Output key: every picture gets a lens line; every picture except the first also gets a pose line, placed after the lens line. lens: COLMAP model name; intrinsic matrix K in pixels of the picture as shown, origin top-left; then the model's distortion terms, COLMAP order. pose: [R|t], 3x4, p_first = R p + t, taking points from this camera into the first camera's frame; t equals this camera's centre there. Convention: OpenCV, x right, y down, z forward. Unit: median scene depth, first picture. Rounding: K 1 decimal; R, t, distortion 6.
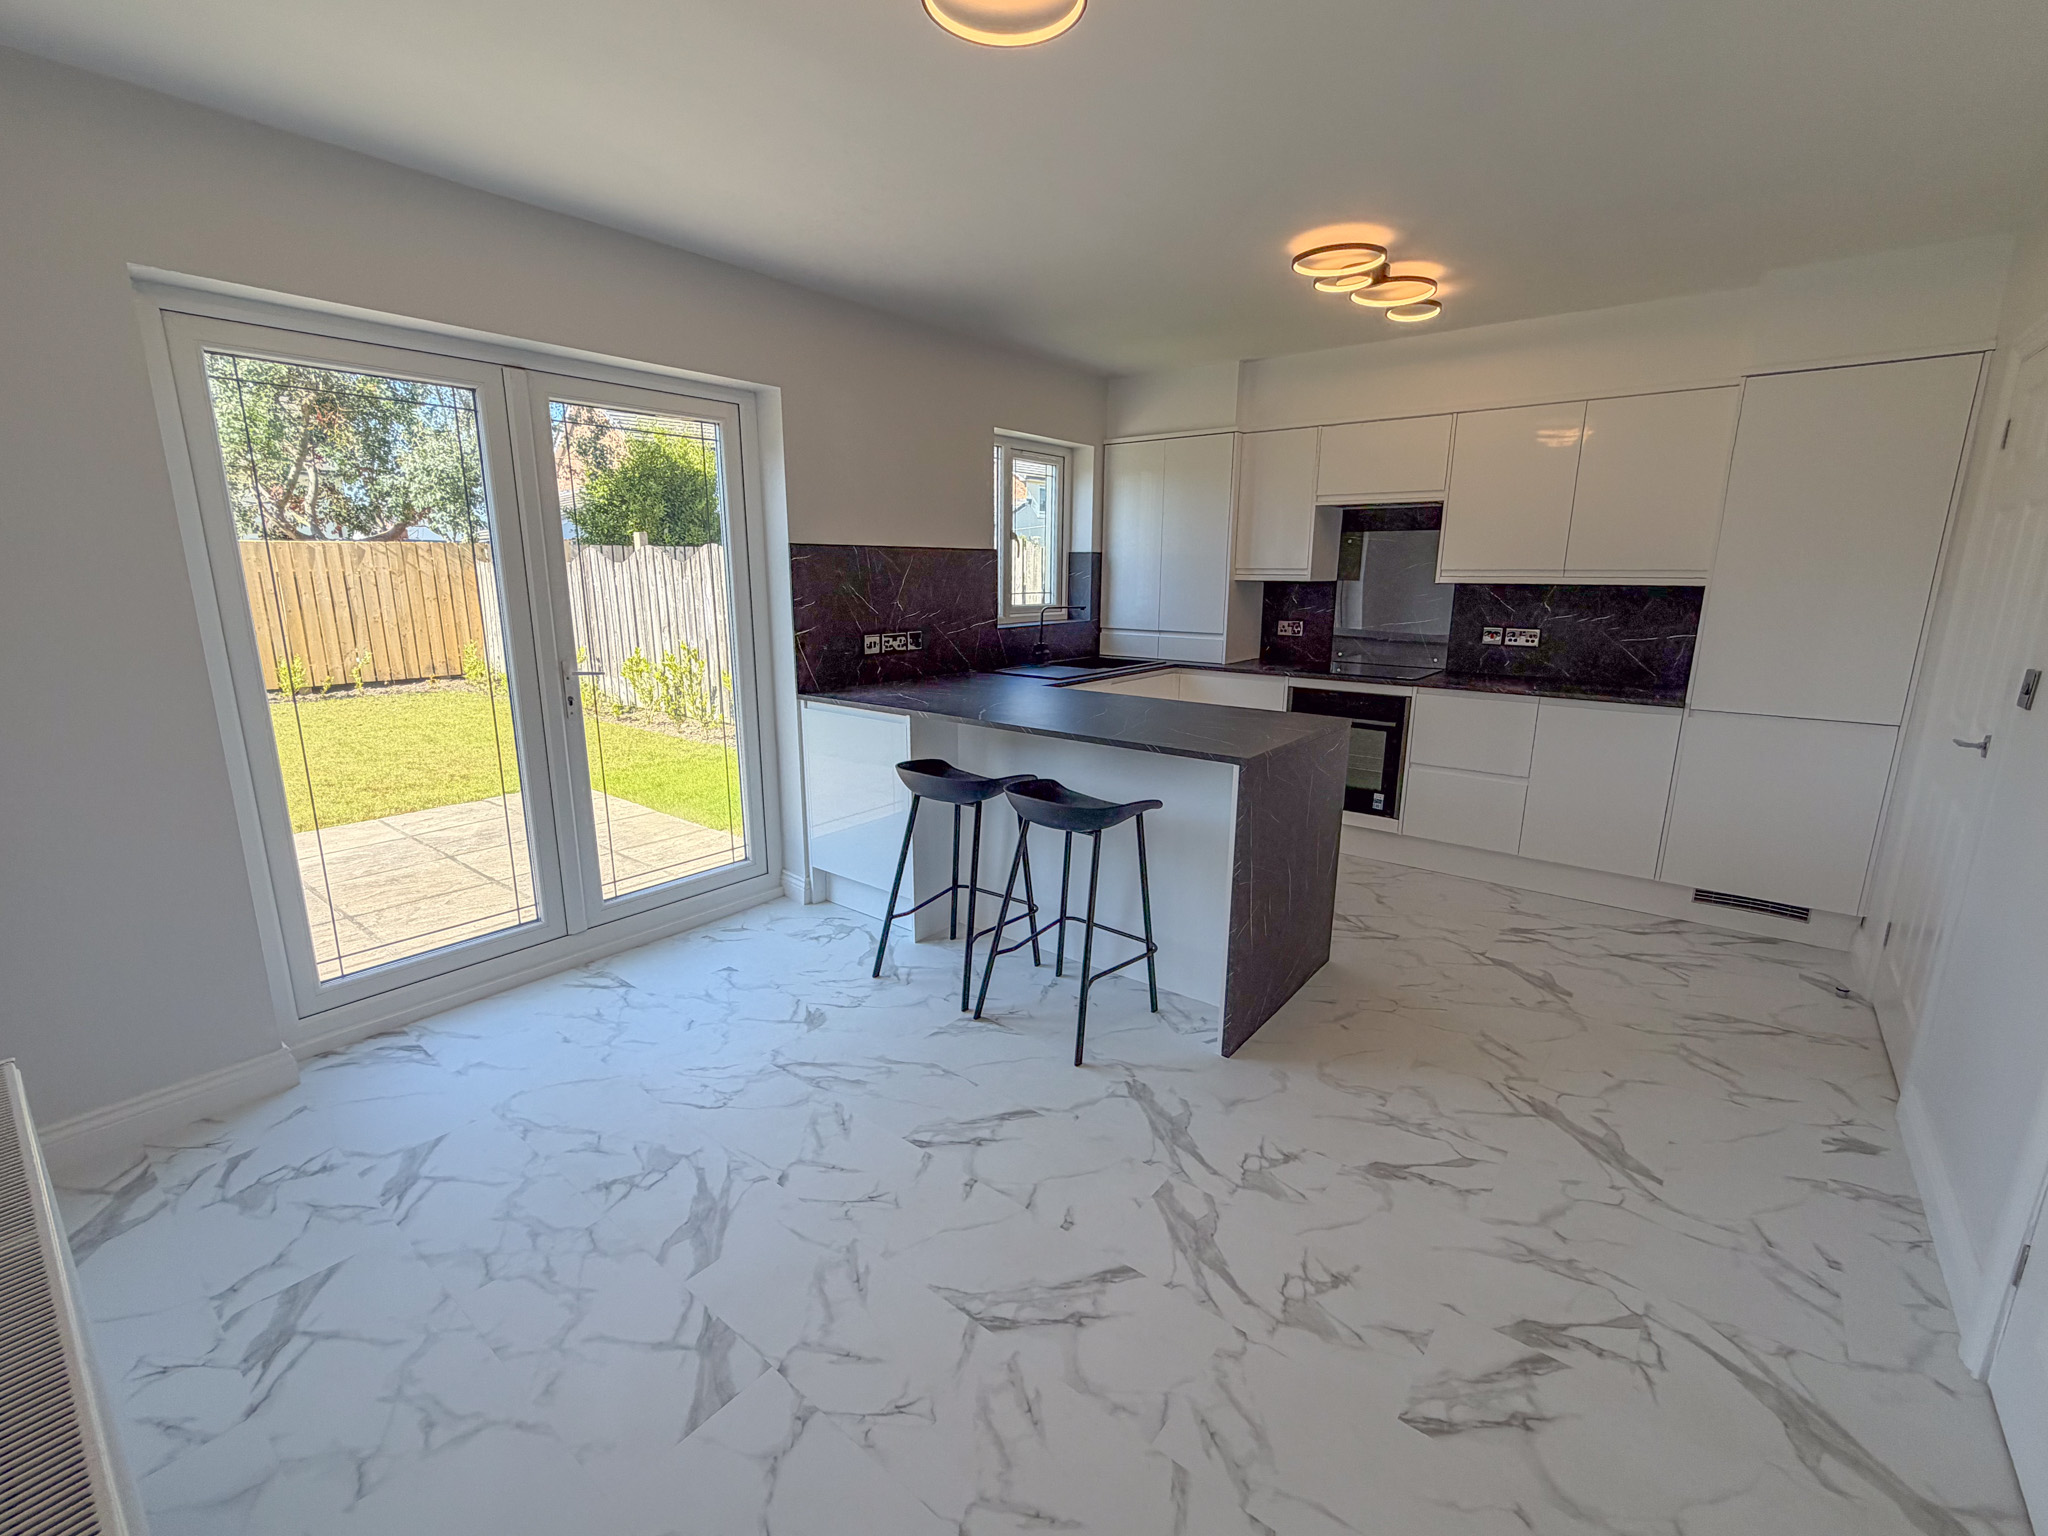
lens RADIAL K [[867.2, 0, 1036.9], [0, 867.2, 771.0], [0, 0, 1]] dist [0.010035, -0.000509]
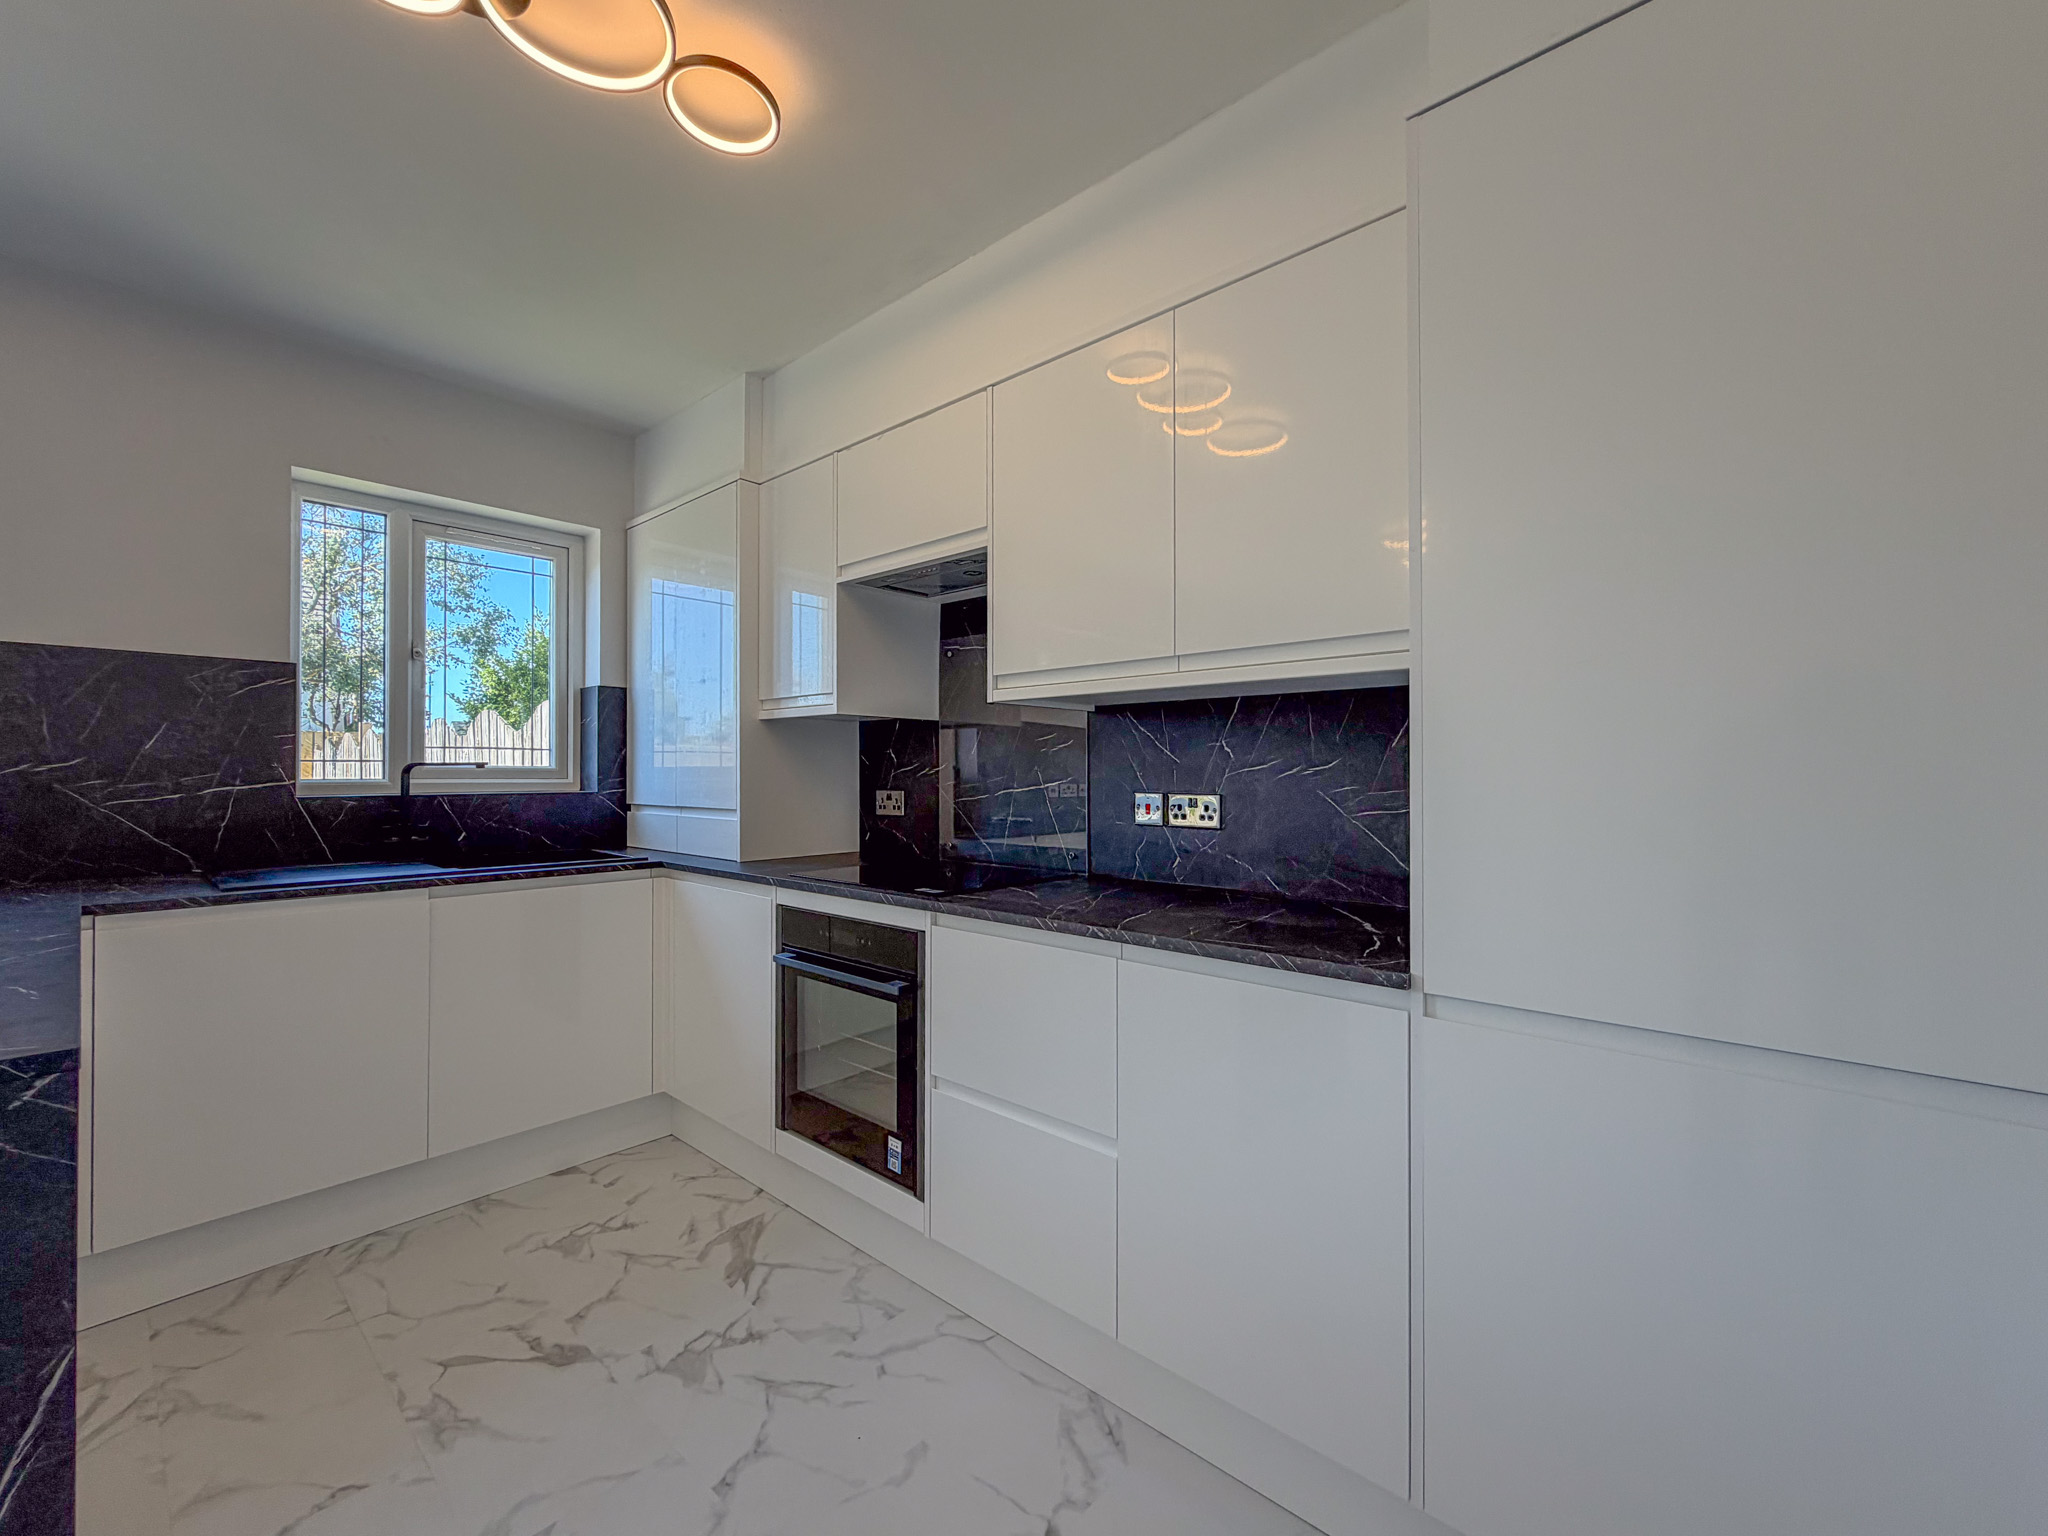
lens RADIAL K [[867.2, 0, 1011.3], [0, 867.2, 772.7], [0, 0, 1]] dist [0.010035, -0.000509]
pose [[0.995716, -0.002763, -0.092425, 0.489826], [-0.018541, 0.973287, -0.228841, -0.058387], [0.090589, 0.229575, 0.969066, 0.494731]]
